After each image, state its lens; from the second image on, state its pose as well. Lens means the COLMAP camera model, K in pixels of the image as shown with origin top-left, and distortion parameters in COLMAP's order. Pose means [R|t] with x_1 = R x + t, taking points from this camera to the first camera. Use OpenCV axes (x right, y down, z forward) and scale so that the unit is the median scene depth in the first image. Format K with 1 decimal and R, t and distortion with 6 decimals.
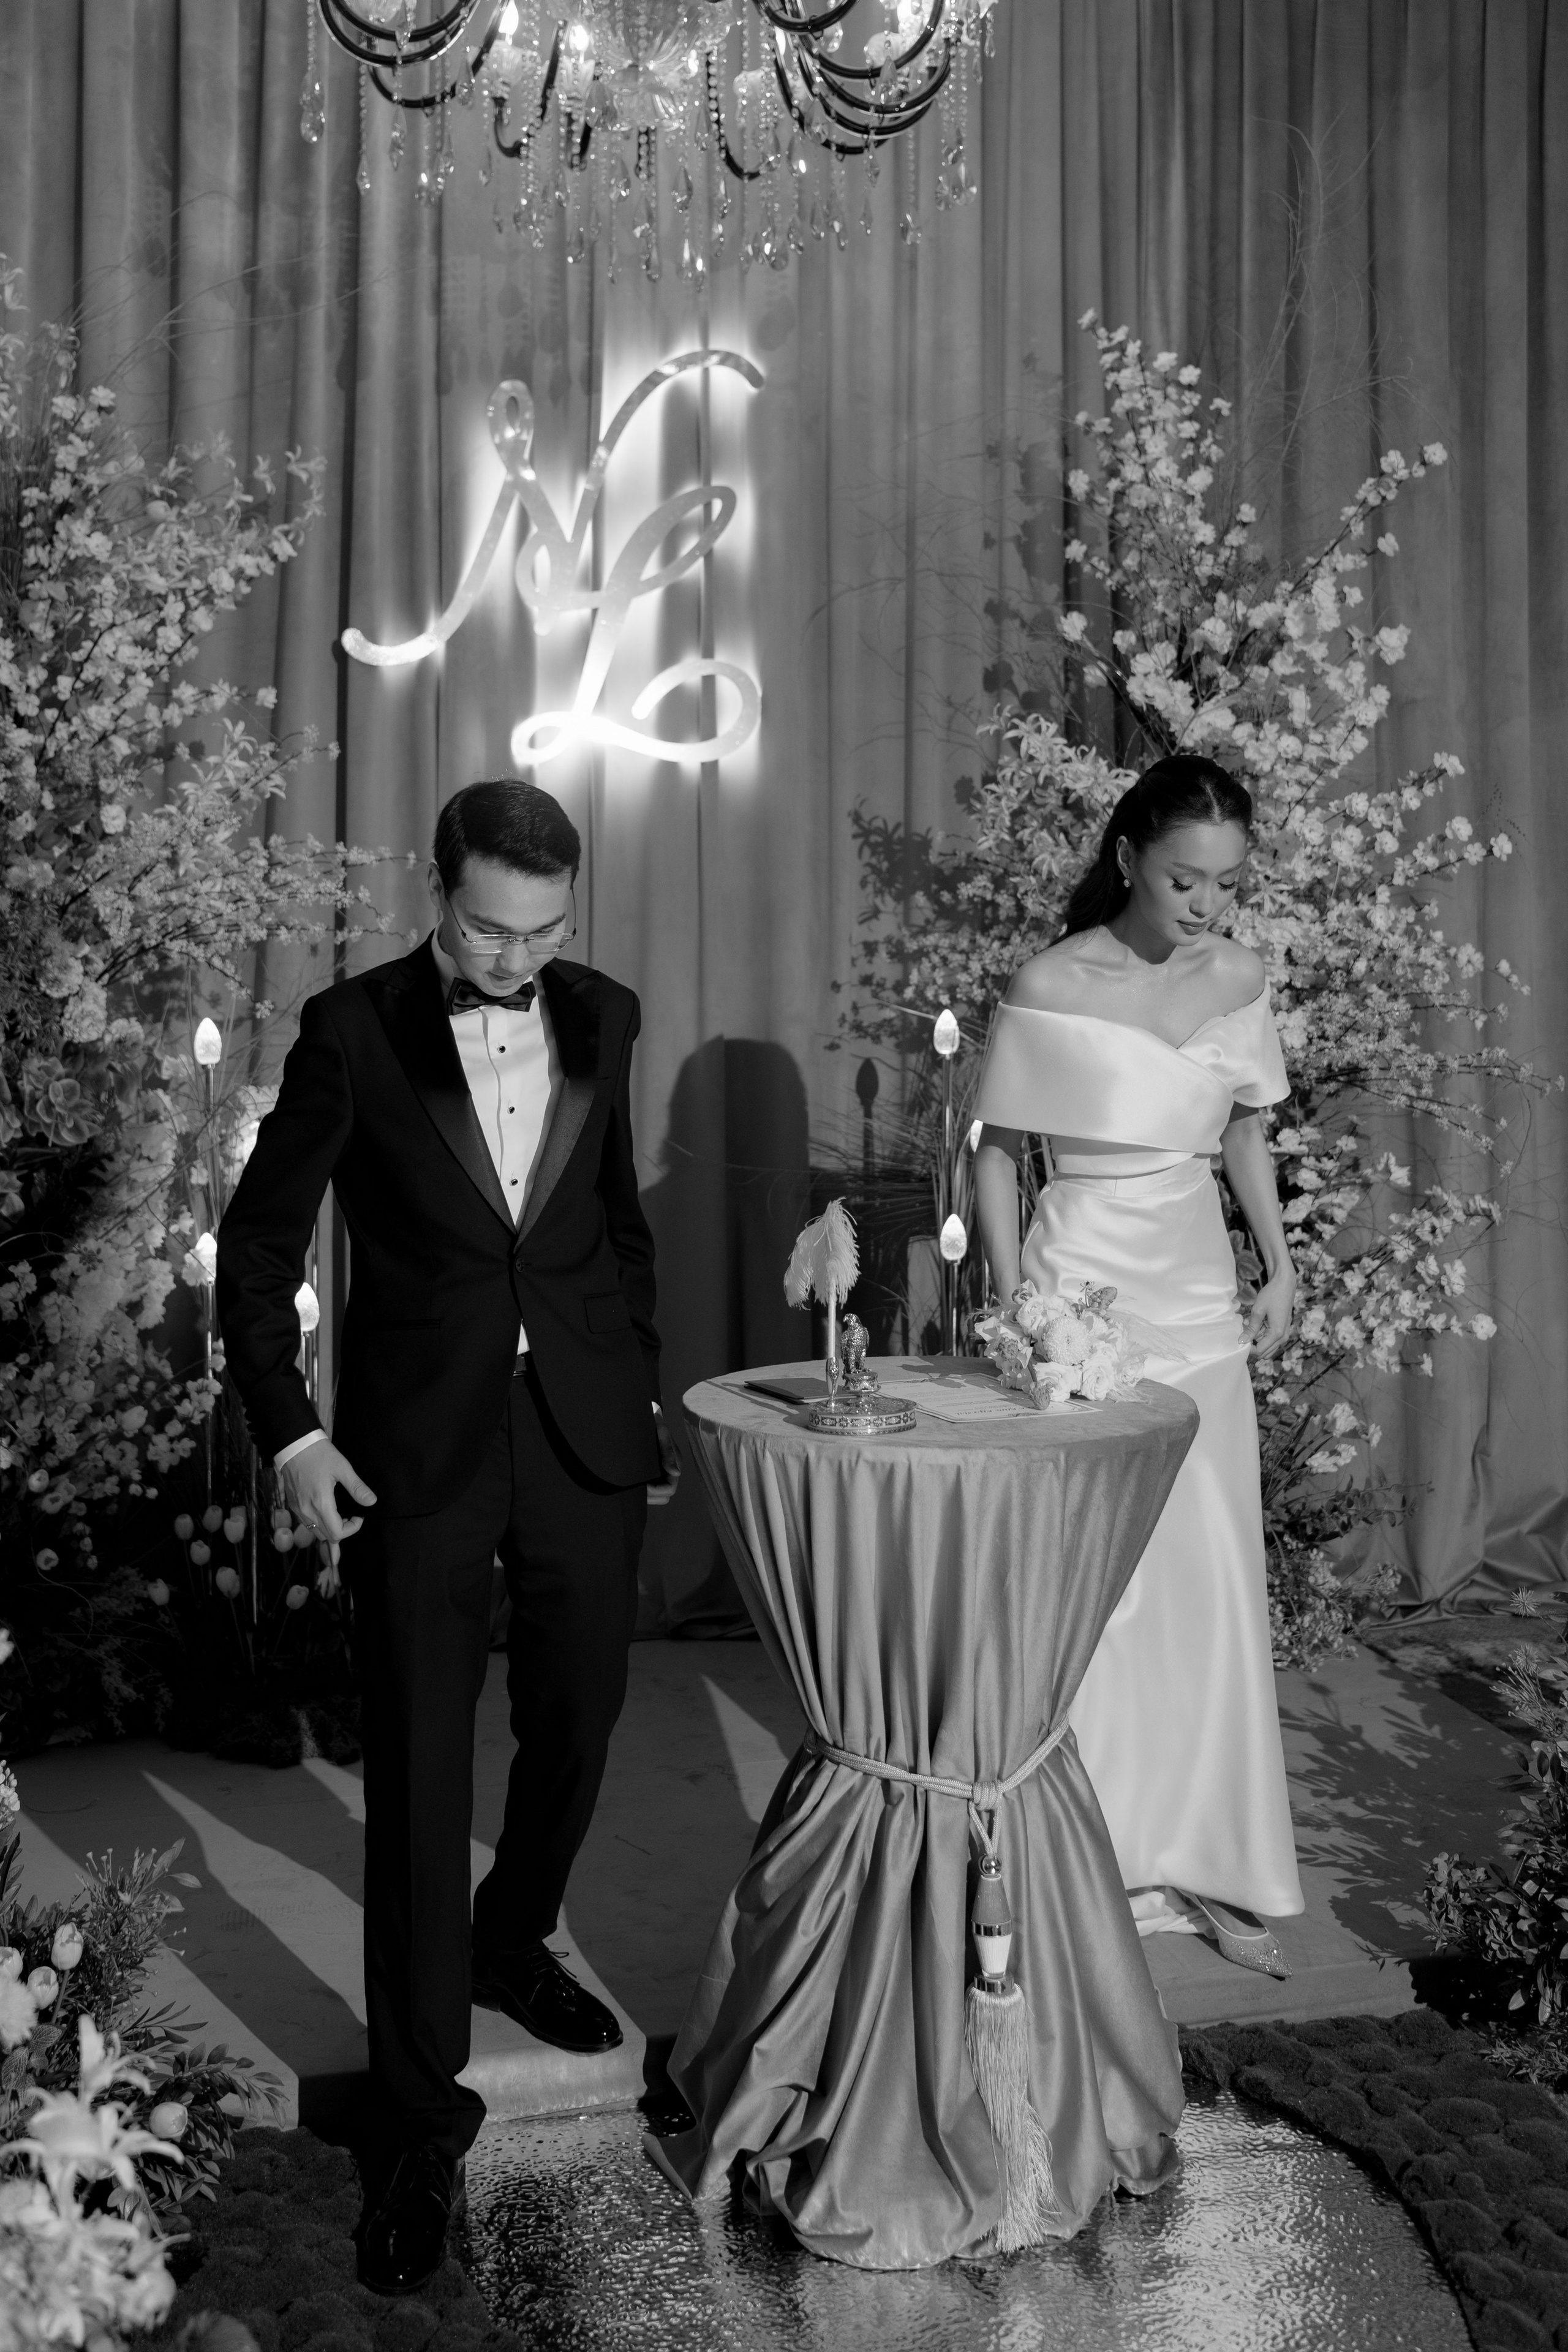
lens RADIAL K [[2324.6, 0, 737.2], [0, 2324.6, 885.7], [0, 0, 1]] dist [0.002671, -0.004294]
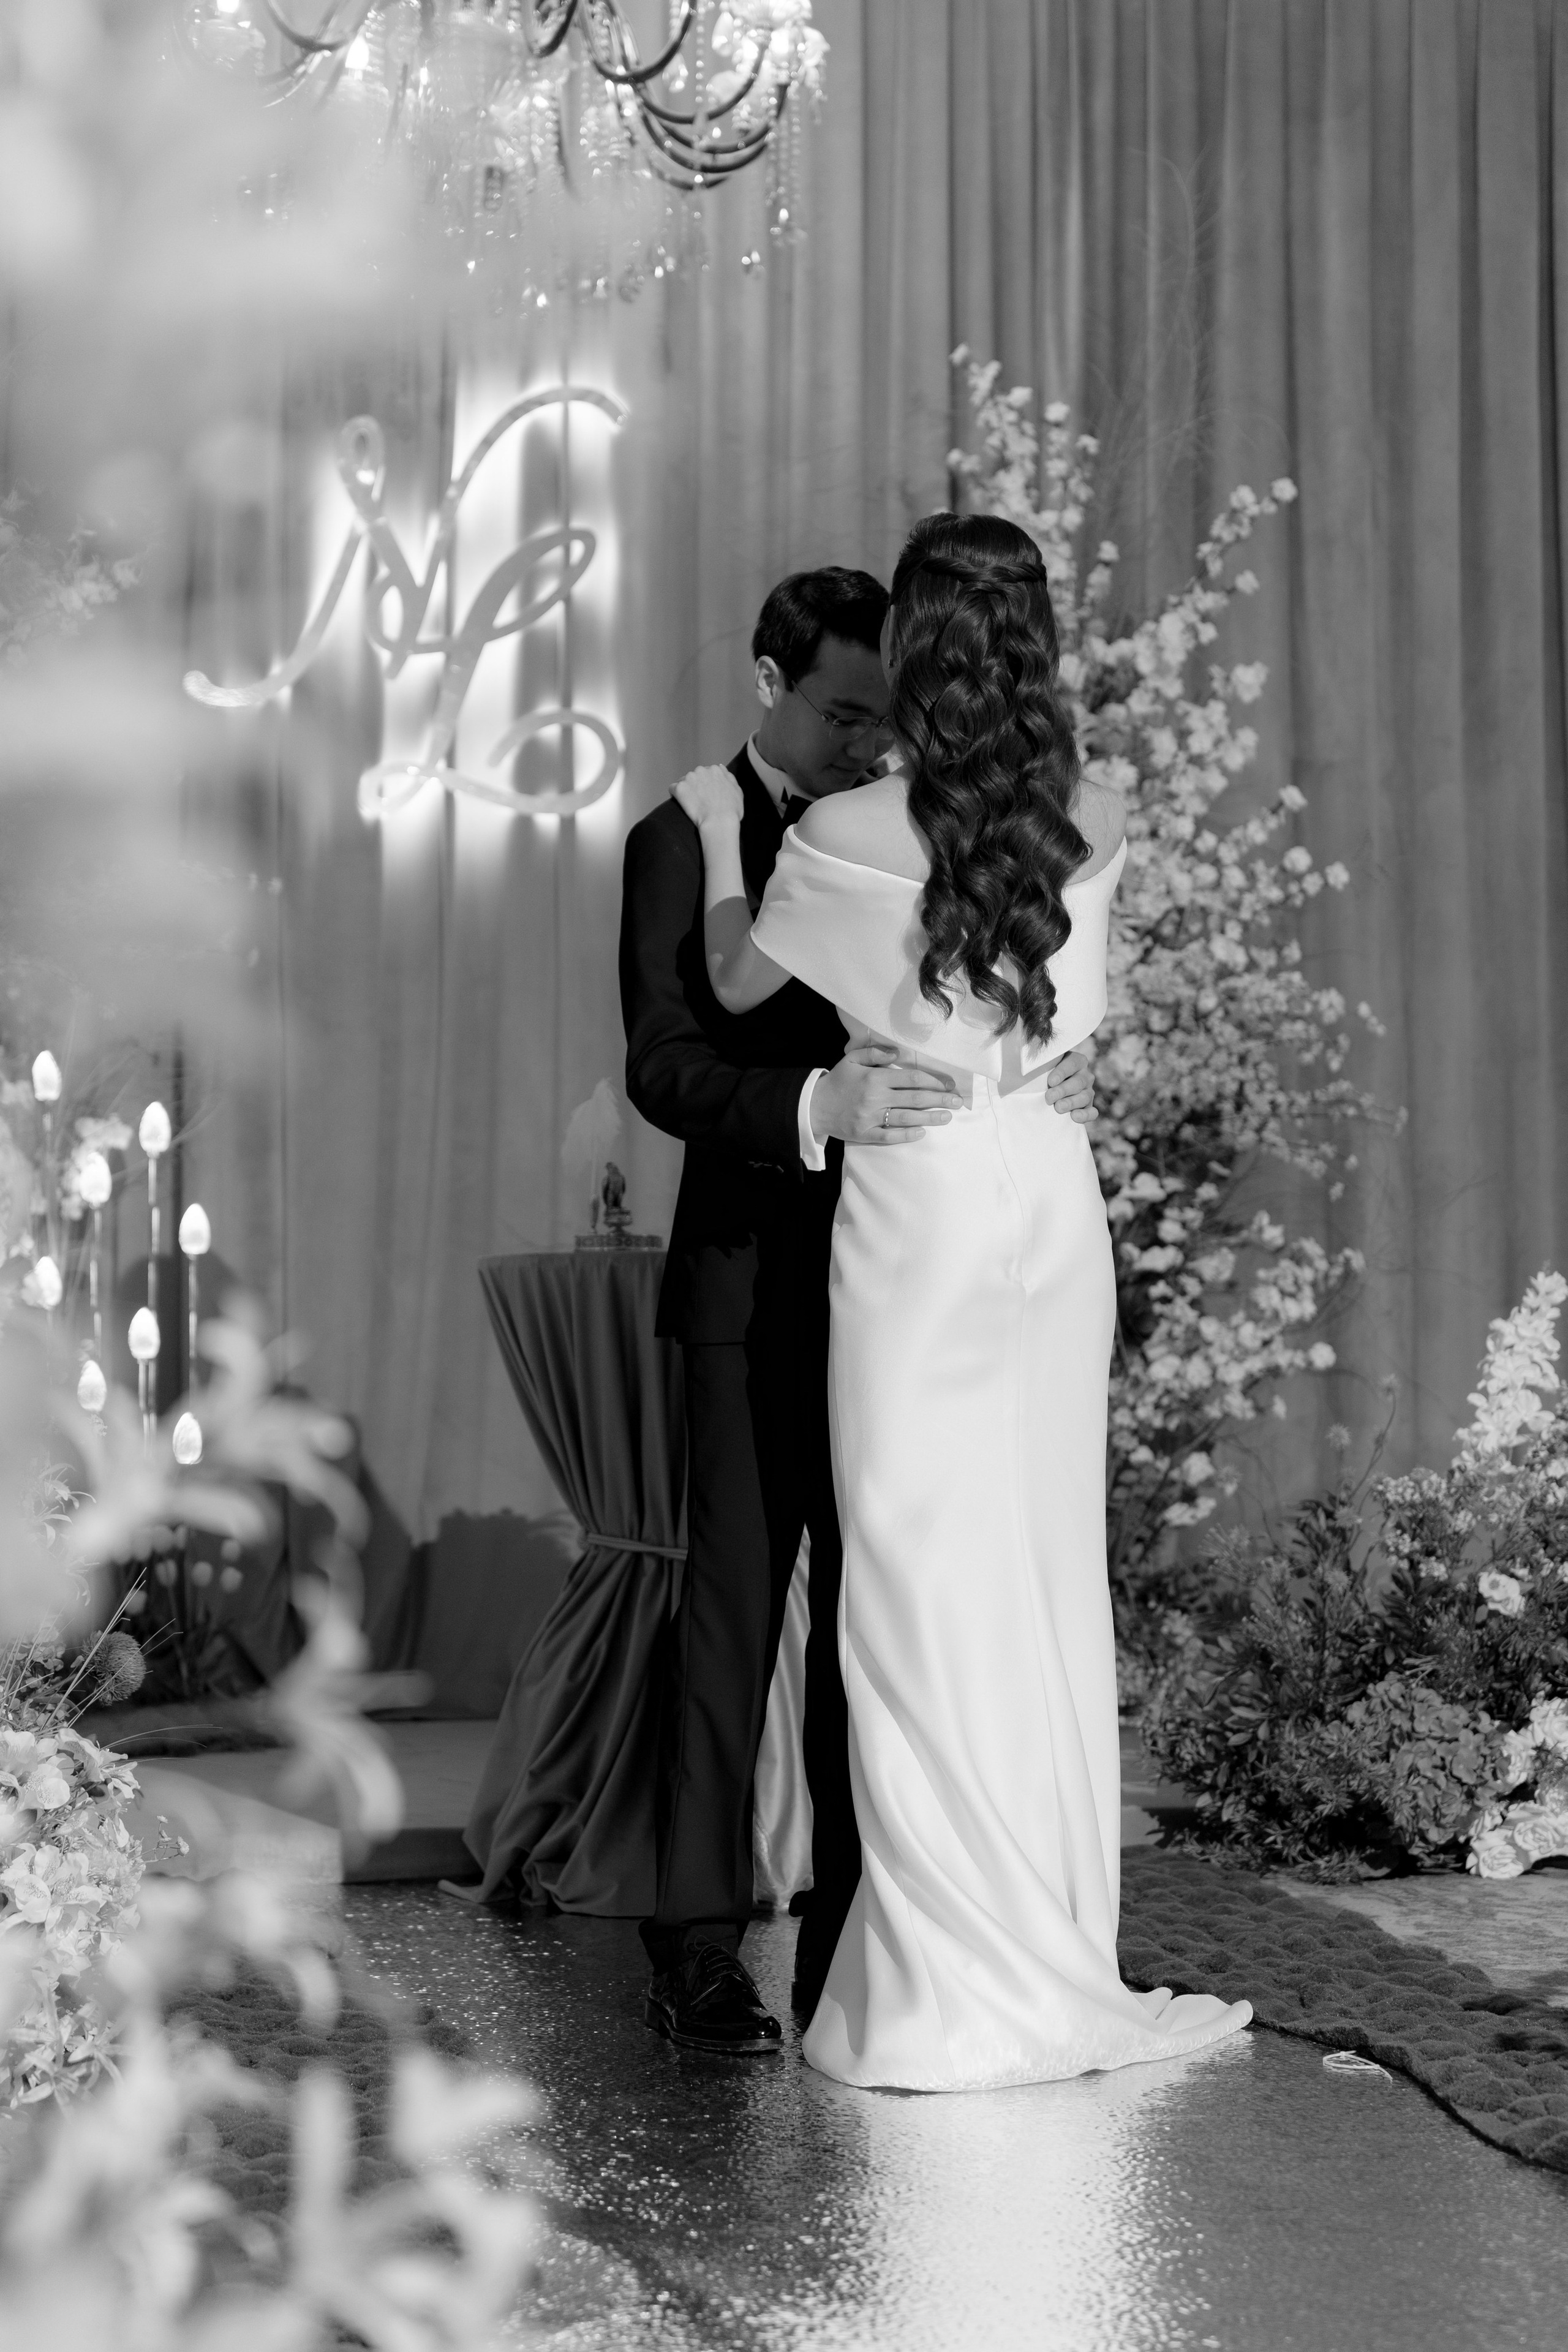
lens RADIAL K [[3756.1, 0, 784.0], [0, 3756.1, 1176.0], [0, 0, 1]] dist [-0.019985, -0.003558]
pose [[0.999990, 0.003513, 0.002885, 0.079292], [-0.003427, 0.999571, -0.029095, 0.150645], [-0.002986, 0.029085, 0.999572, -0.578987]]
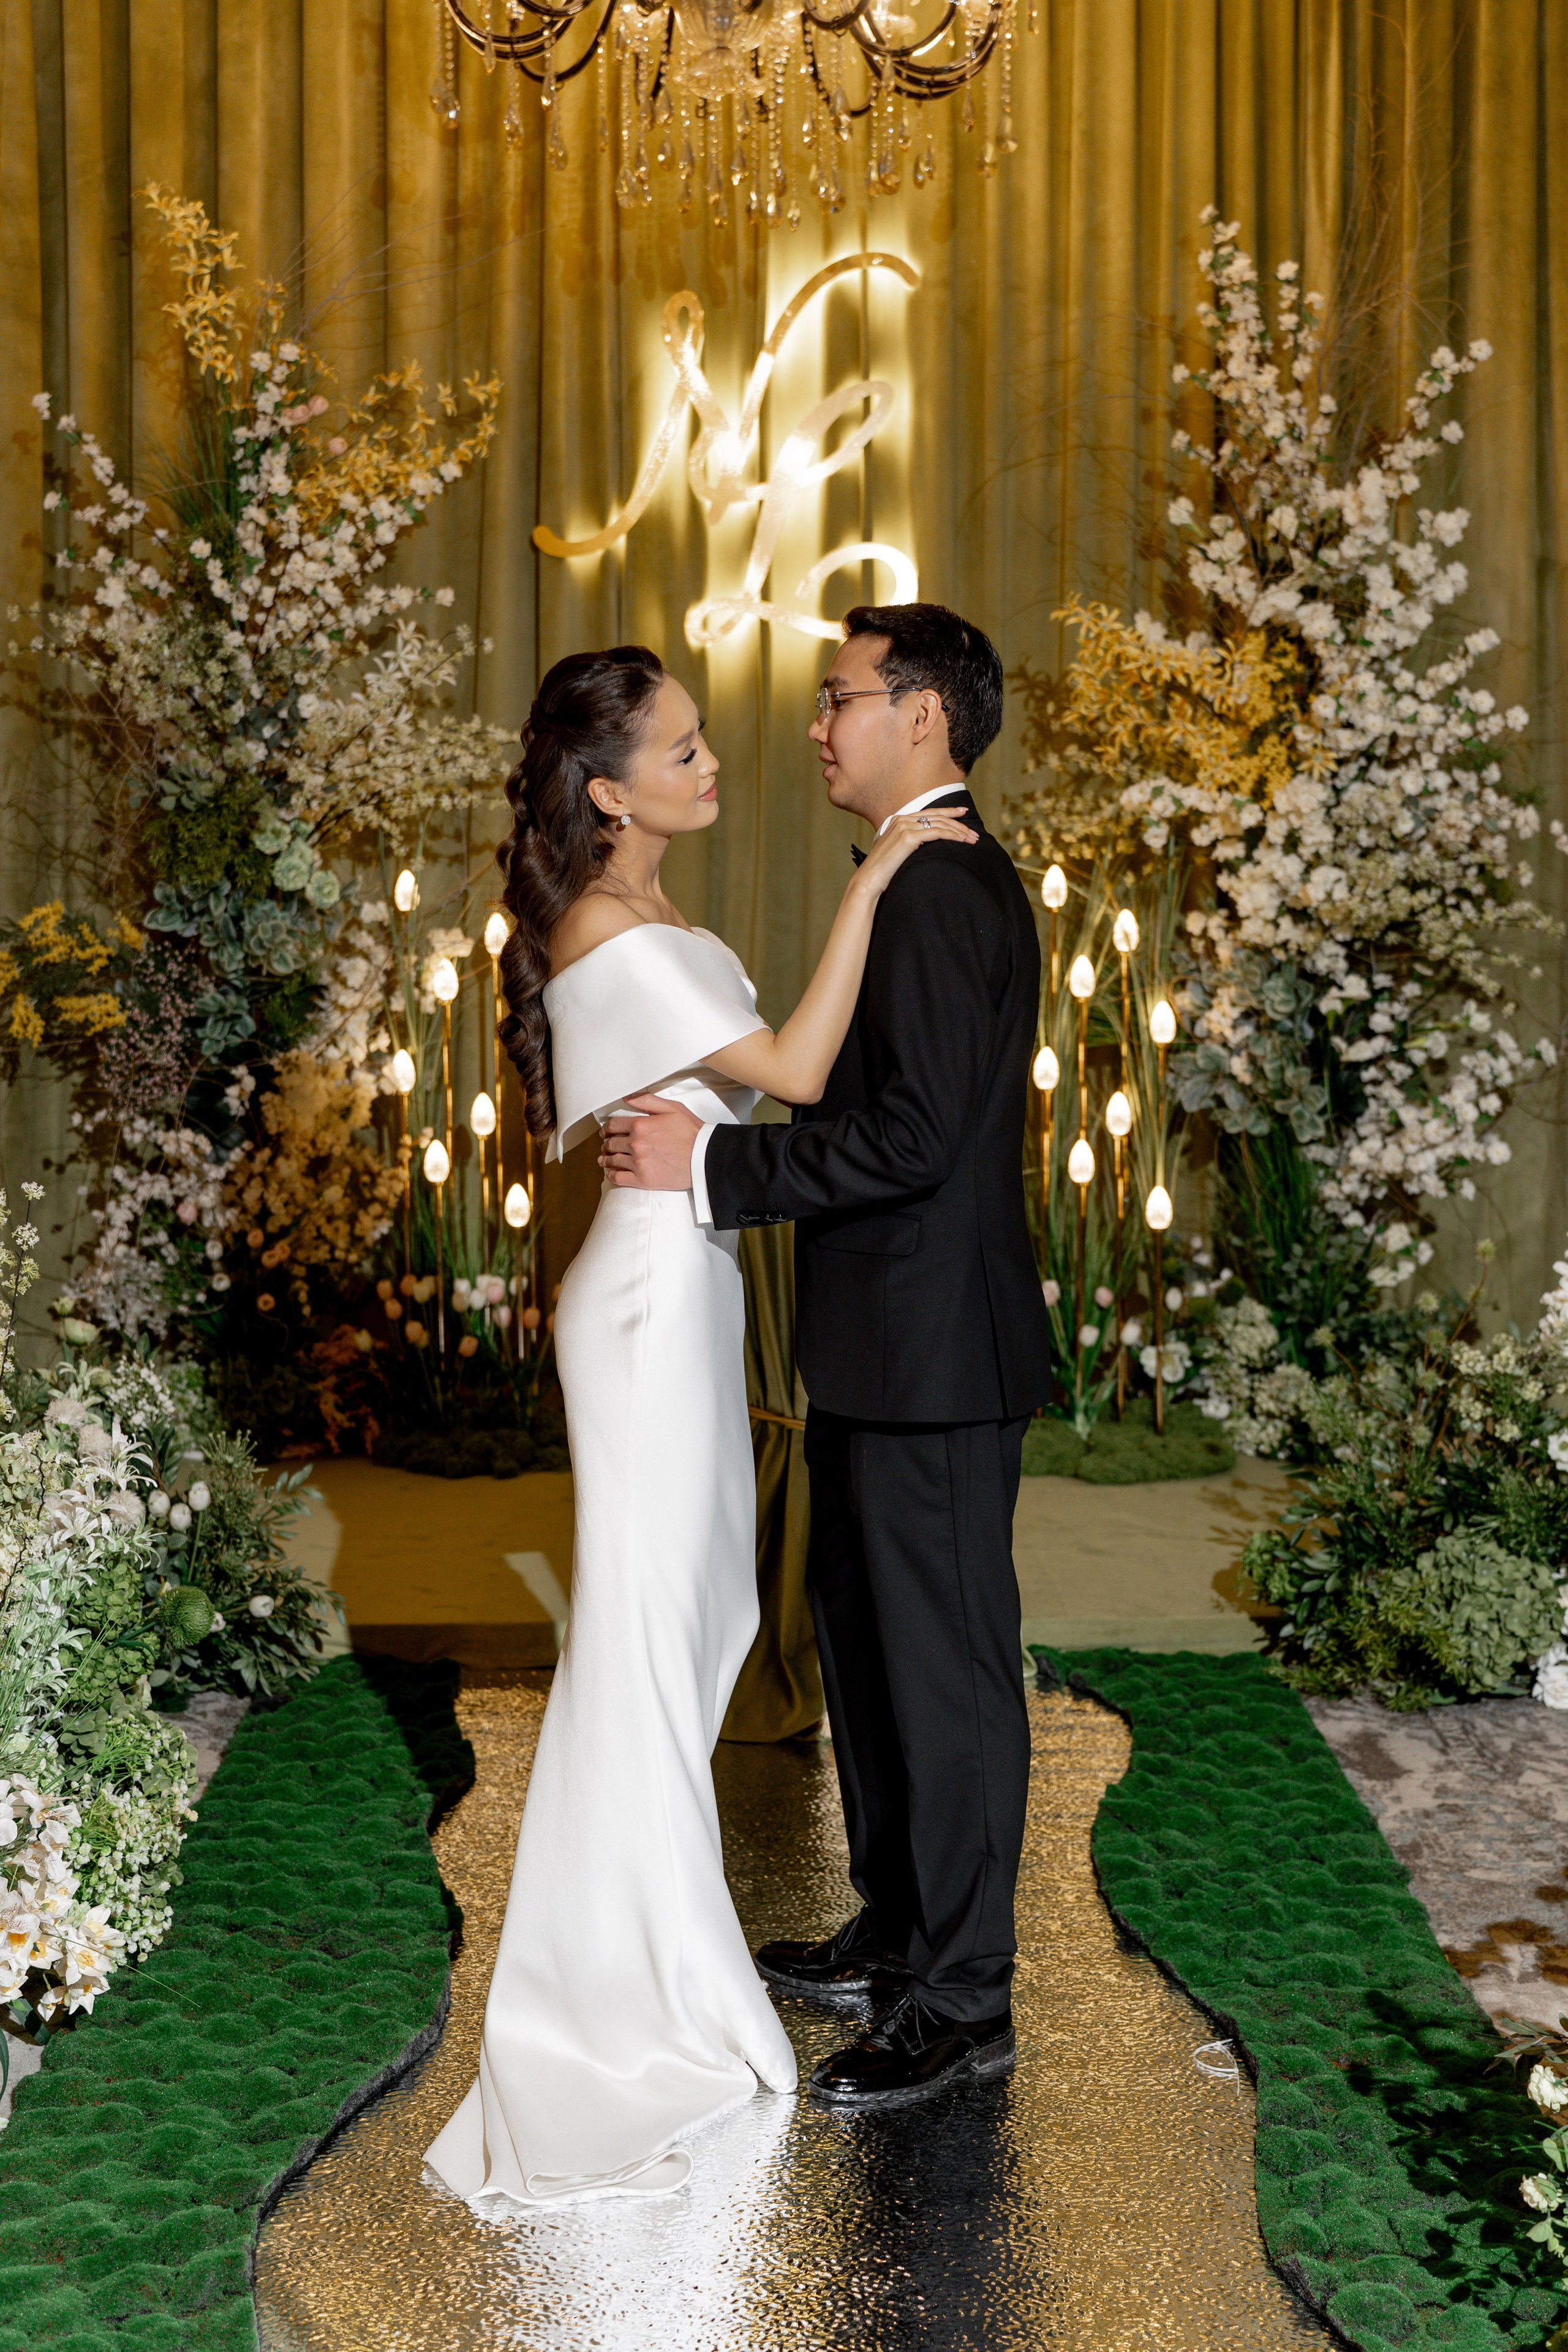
lens RADIAL K [[3033.8, 0, 811.3], [0, 3033.8, 1010.2], [0, 0, 1]] dist [-0.015678, -0.009843]
pose [[0.978674, 0.011608, -0.205090, 0.278043], [0.008265, 0.995368, 0.095777, -0.017855], [0.205252, -0.095430, 0.974046, -0.440280]]
